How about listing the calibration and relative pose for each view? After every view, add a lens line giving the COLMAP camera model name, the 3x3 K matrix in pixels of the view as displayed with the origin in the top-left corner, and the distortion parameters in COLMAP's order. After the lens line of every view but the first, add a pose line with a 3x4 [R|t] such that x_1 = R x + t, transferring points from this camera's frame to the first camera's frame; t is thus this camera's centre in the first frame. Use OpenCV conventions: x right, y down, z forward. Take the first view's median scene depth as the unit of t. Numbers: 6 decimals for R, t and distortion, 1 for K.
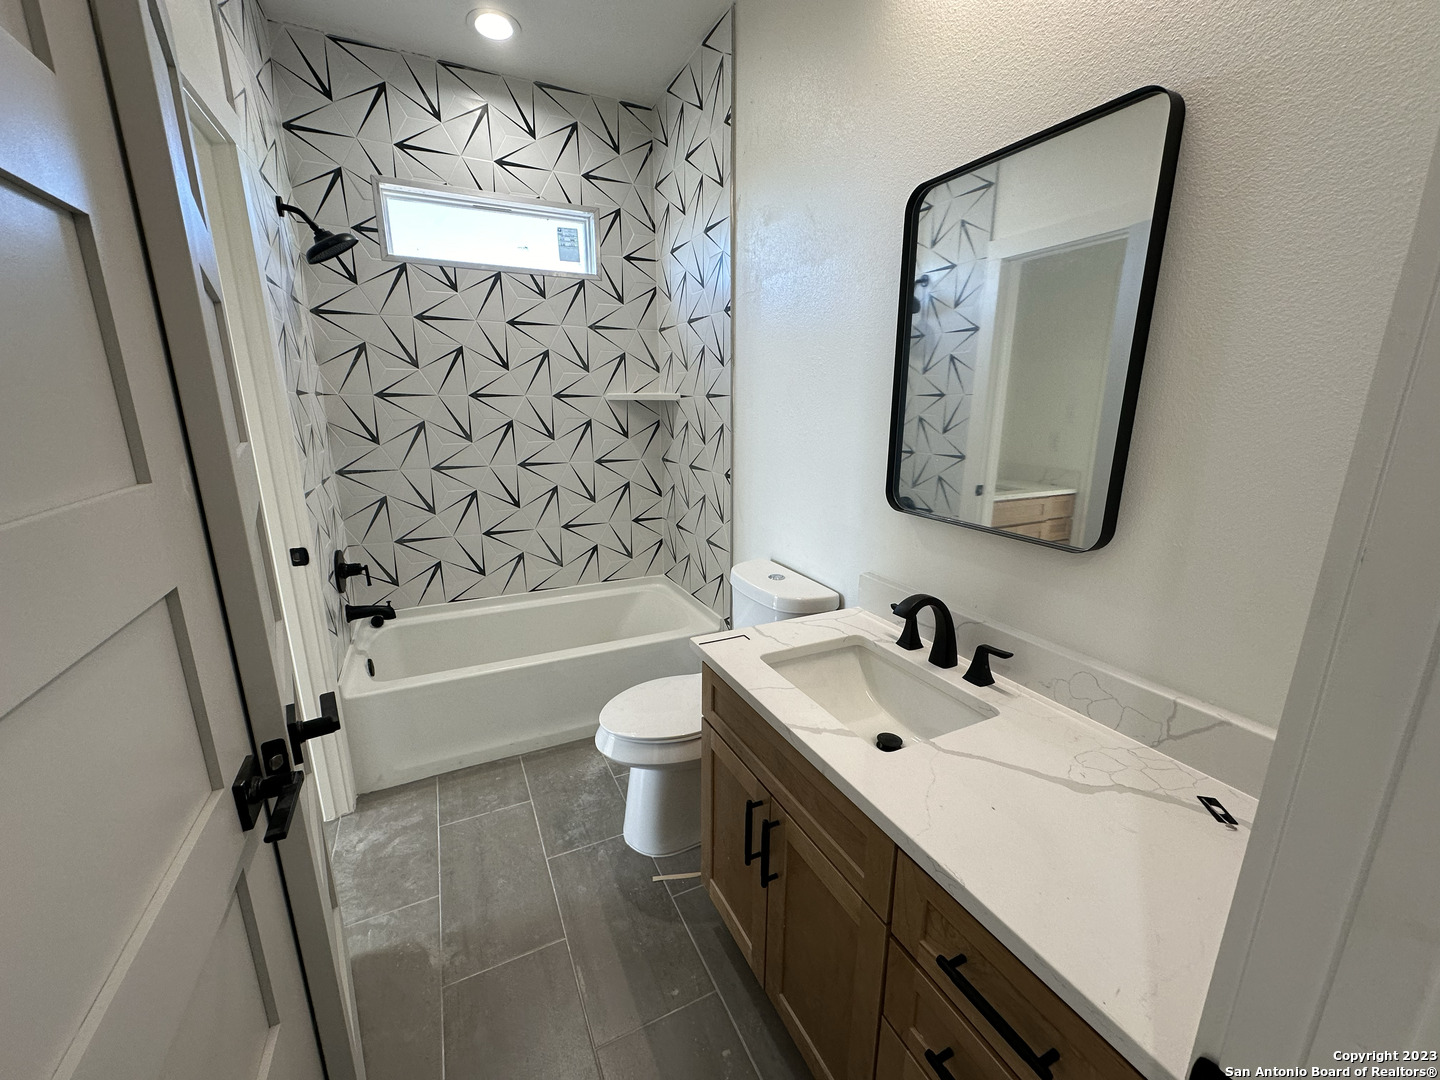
lens RADIAL K [[572.4, 0, 718.7], [0, 572.4, 541.0], [0, 0, 1]] dist [-0.001101, 0.000658]
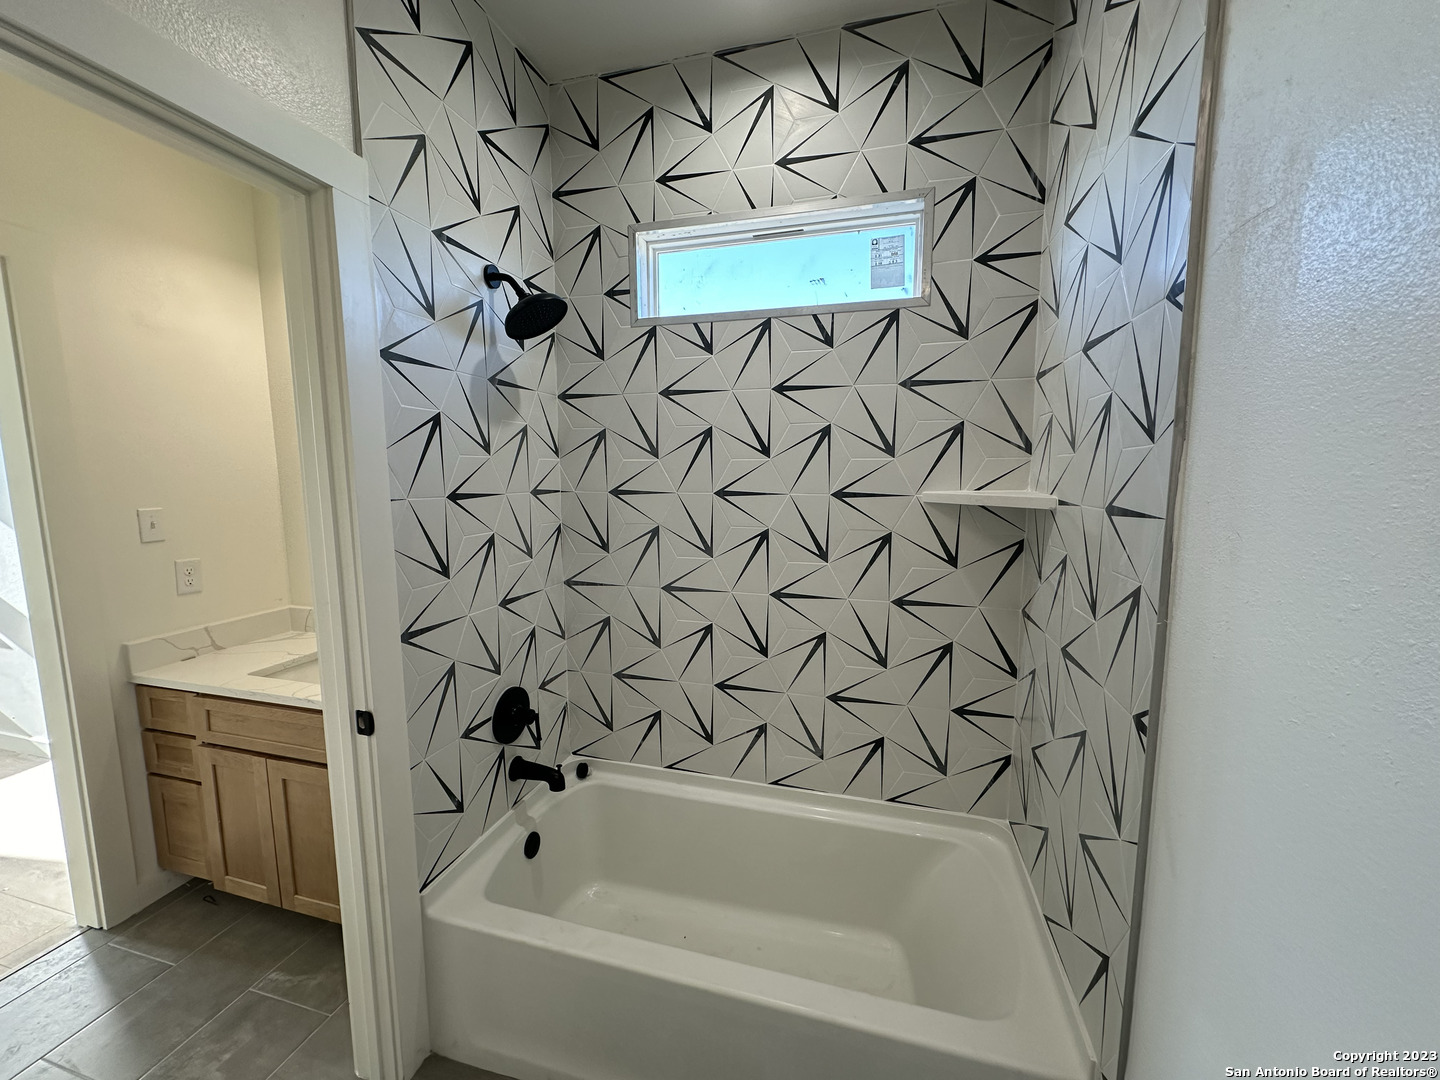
lens RADIAL K [[572.4, 0, 719.3], [0, 572.4, 540.1], [0, 0, 1]] dist [-0.001101, 0.000658]
pose [[0.746882, 0.076511, -0.660541, 0.043347], [-0.158951, 0.985103, -0.065623, -0.149223], [0.645680, 0.154006, 0.747917, 0.473635]]
